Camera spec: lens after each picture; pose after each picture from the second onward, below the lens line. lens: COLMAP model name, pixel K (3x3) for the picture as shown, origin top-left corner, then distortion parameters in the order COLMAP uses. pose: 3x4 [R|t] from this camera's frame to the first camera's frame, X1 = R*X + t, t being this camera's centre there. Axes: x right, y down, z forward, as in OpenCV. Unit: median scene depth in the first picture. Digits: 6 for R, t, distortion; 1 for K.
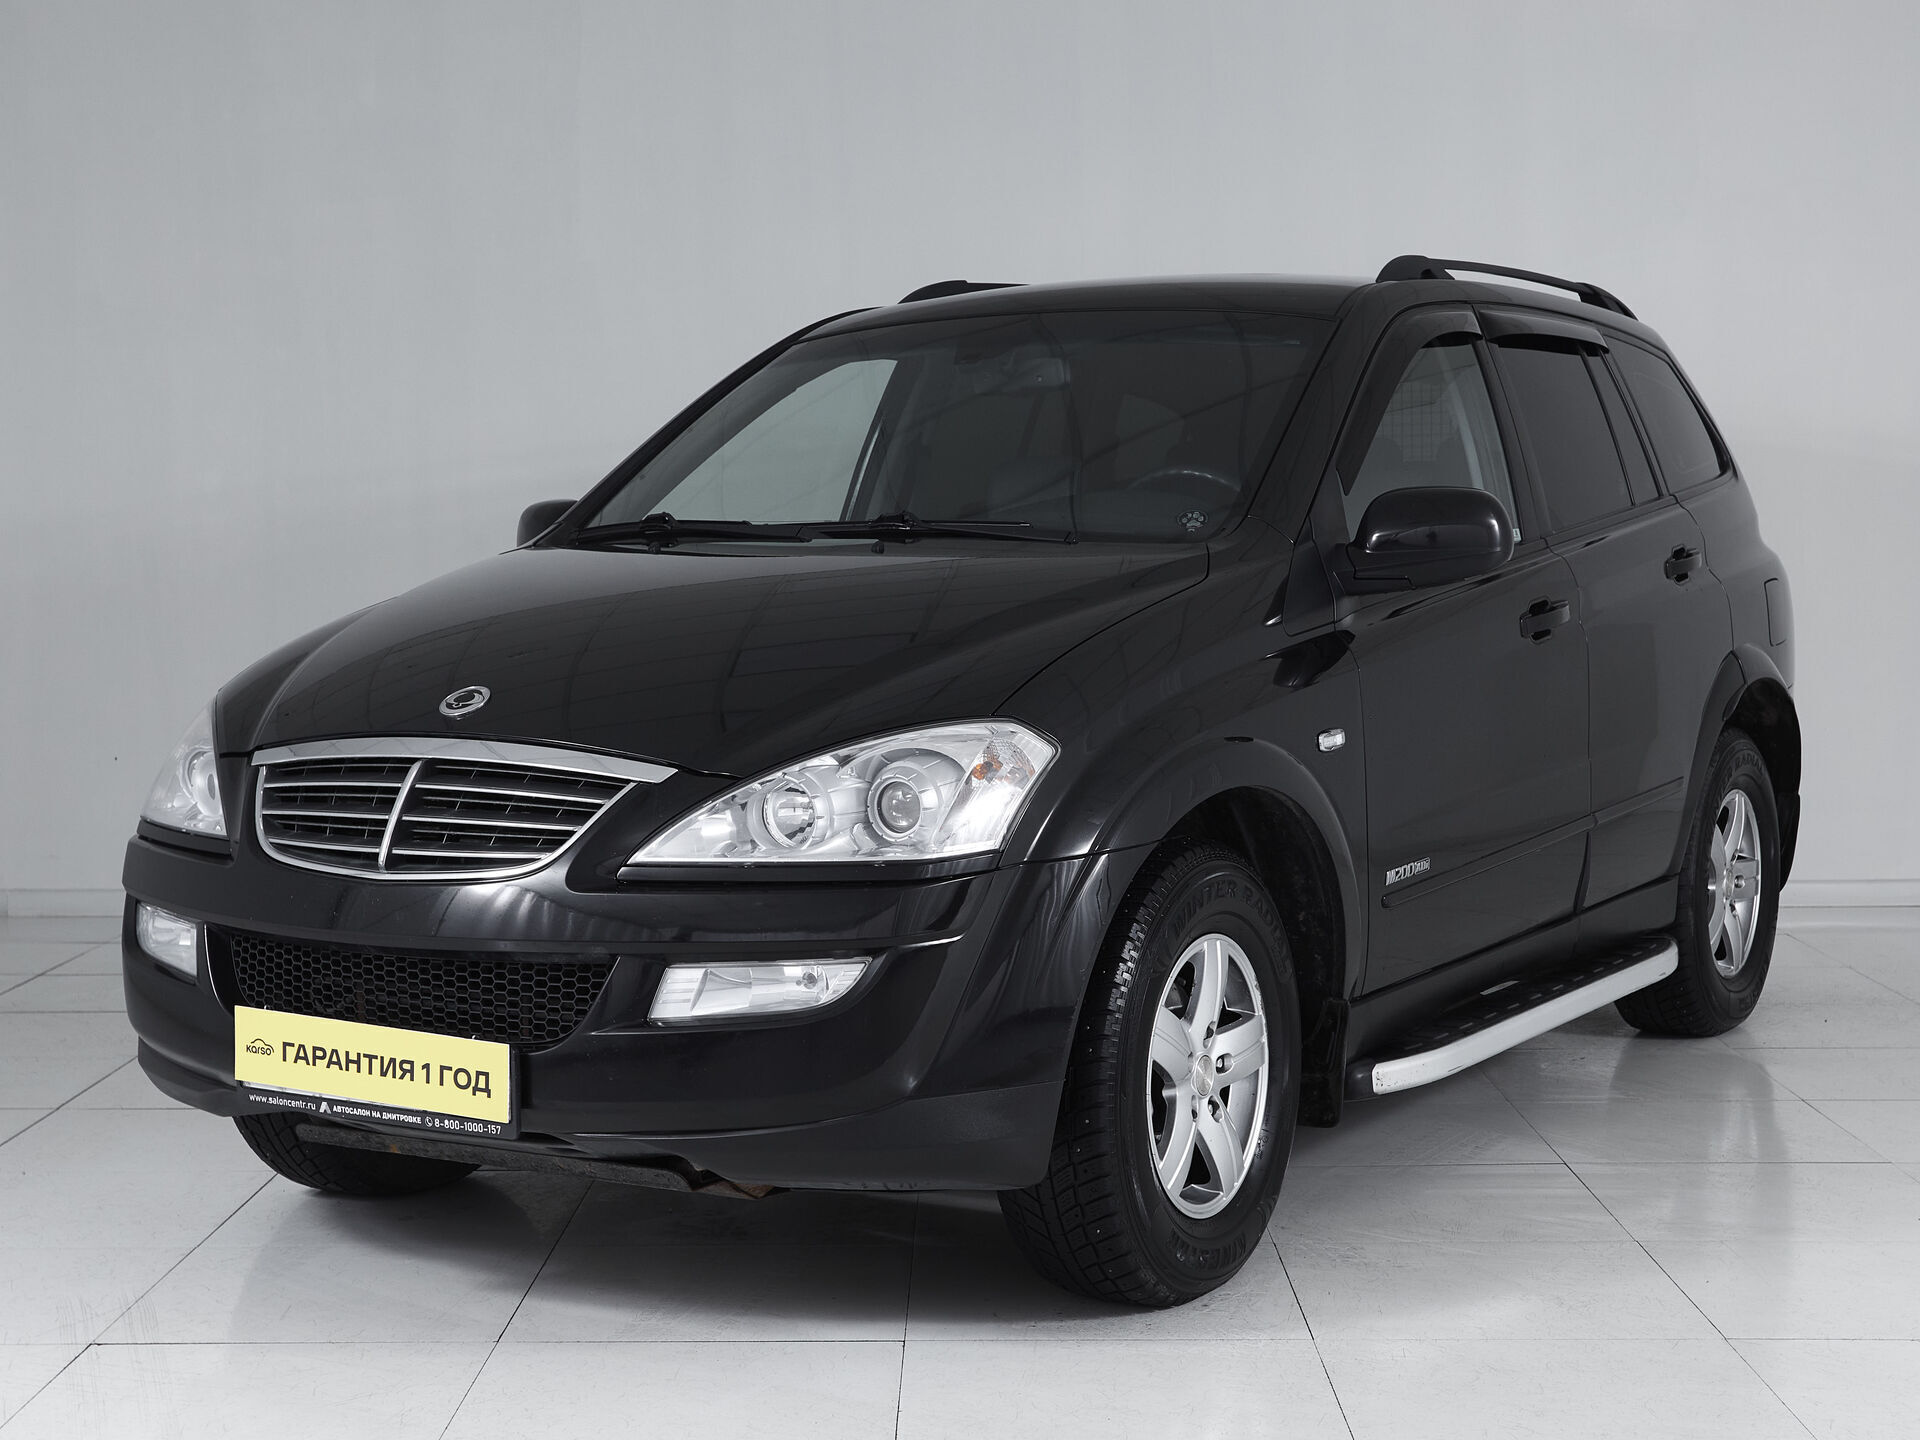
lens RADIAL K [[2902.9, 0, 960.0], [0, 2902.9, 720.0], [0, 0, 1]] dist [0.112604, -0.073096]
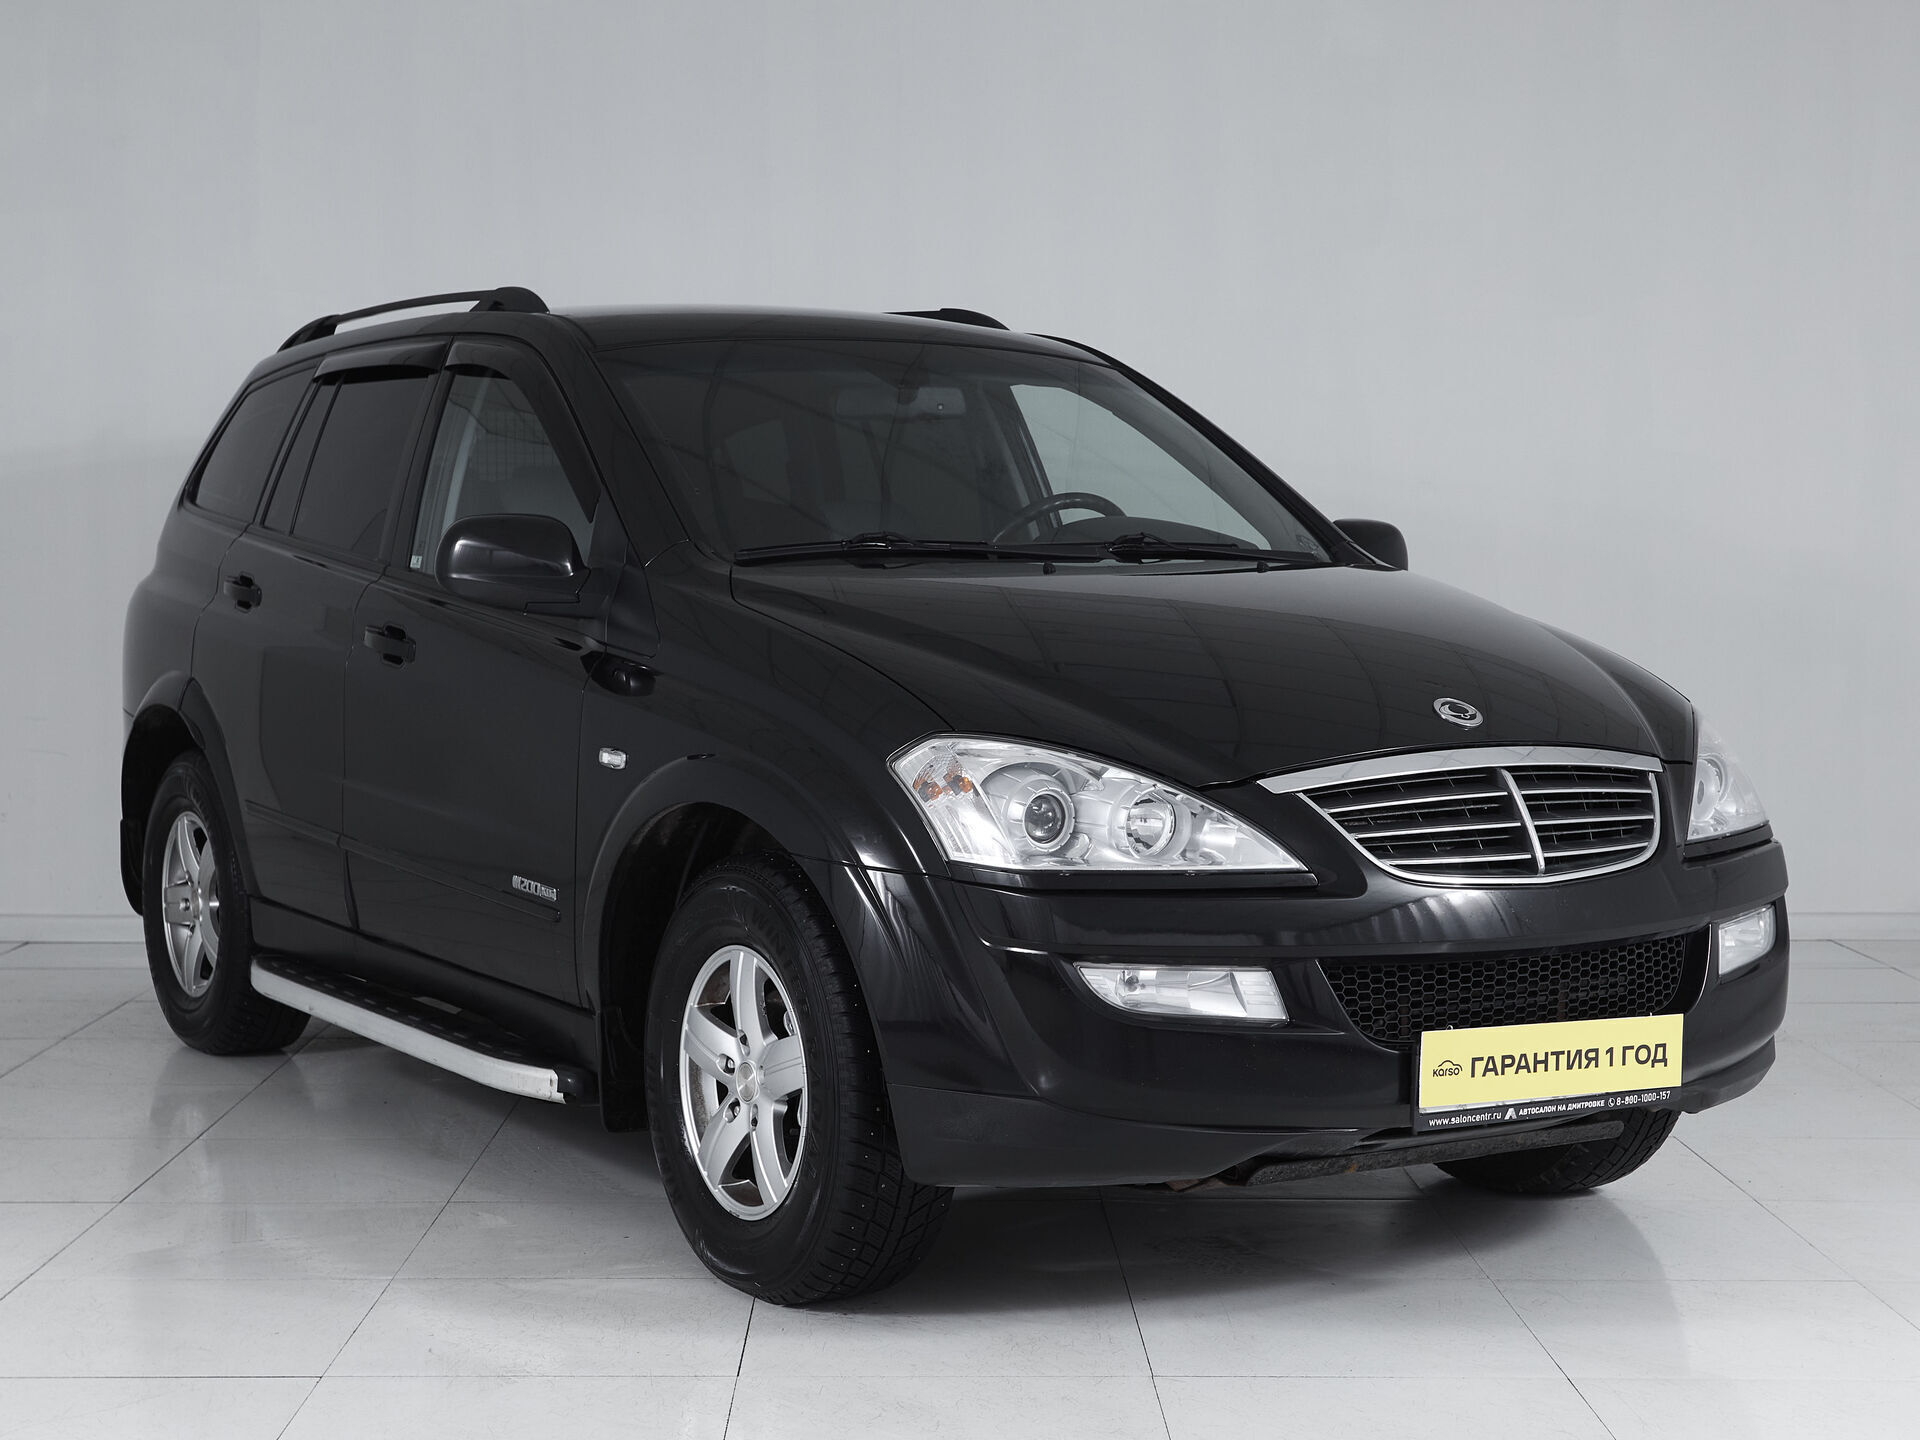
lens RADIAL K [[2902.9, 0, 960.0], [0, 2902.9, 720.0], [0, 0, 1]] dist [0.112604, -0.073096]
pose [[0.454408, -0.043756, 0.889718, -1.214798], [0.053035, 0.998350, 0.022012, -0.037203], [-0.889214, 0.037183, 0.455979, 0.708804]]
